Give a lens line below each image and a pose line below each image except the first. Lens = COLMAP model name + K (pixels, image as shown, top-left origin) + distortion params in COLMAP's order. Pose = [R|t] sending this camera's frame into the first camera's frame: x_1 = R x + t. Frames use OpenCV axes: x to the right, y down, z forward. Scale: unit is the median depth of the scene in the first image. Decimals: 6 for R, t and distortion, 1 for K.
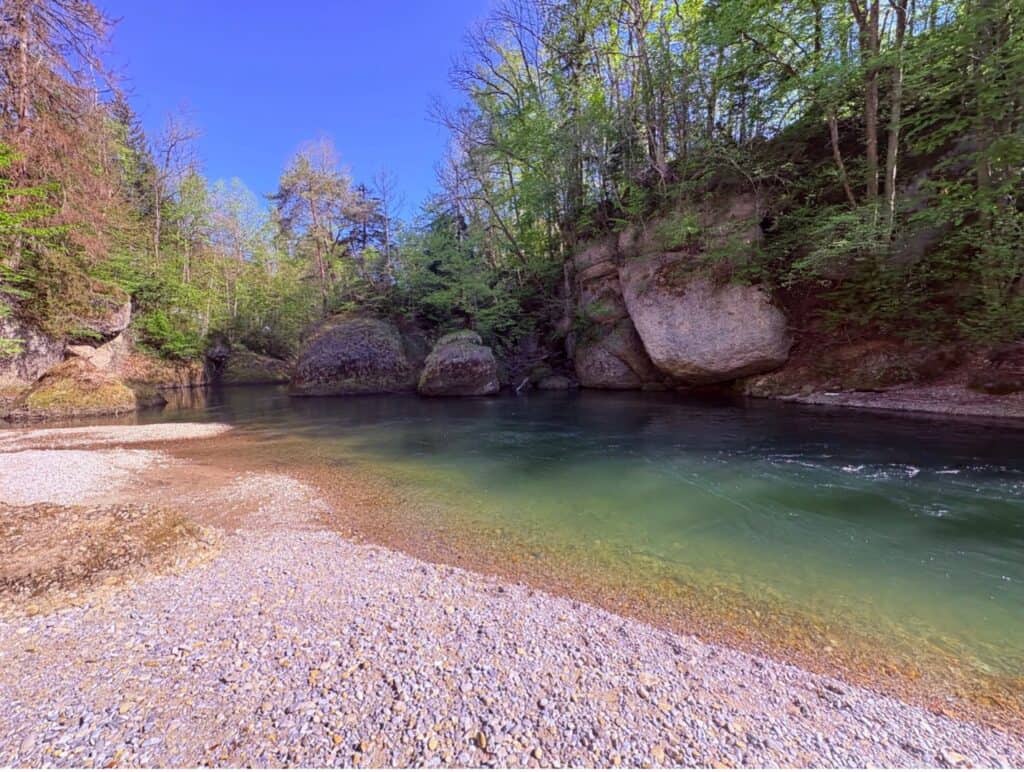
lens RADIAL K [[409.4, 0, 512.7], [0, 409.4, 385.5], [0, 0, 1]] dist [-0.000084, -0.000019]
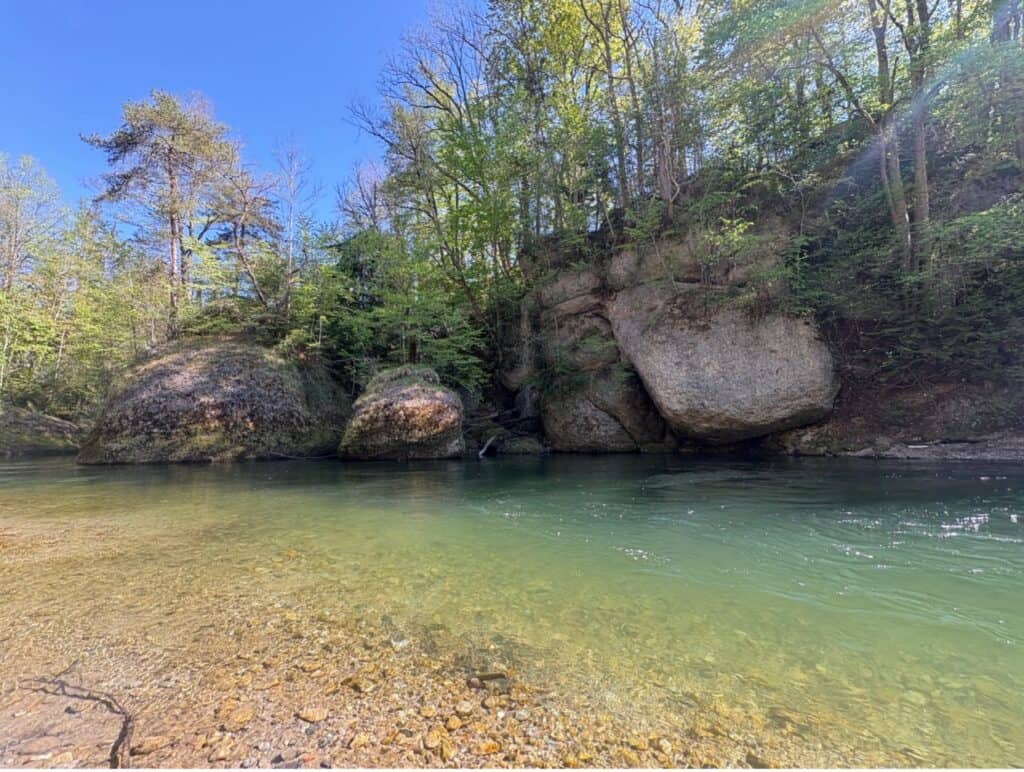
lens RADIAL K [[434.0, 0, 511.5], [0, 434.0, 387.4], [0, 0, 1]] dist [-0.001606, -0.000075]
pose [[0.958736, 0.041384, 0.281269, -0.177943], [0.010376, 0.983596, -0.180089, 0.038711], [-0.284108, 0.175576, 0.942579, 0.300603]]
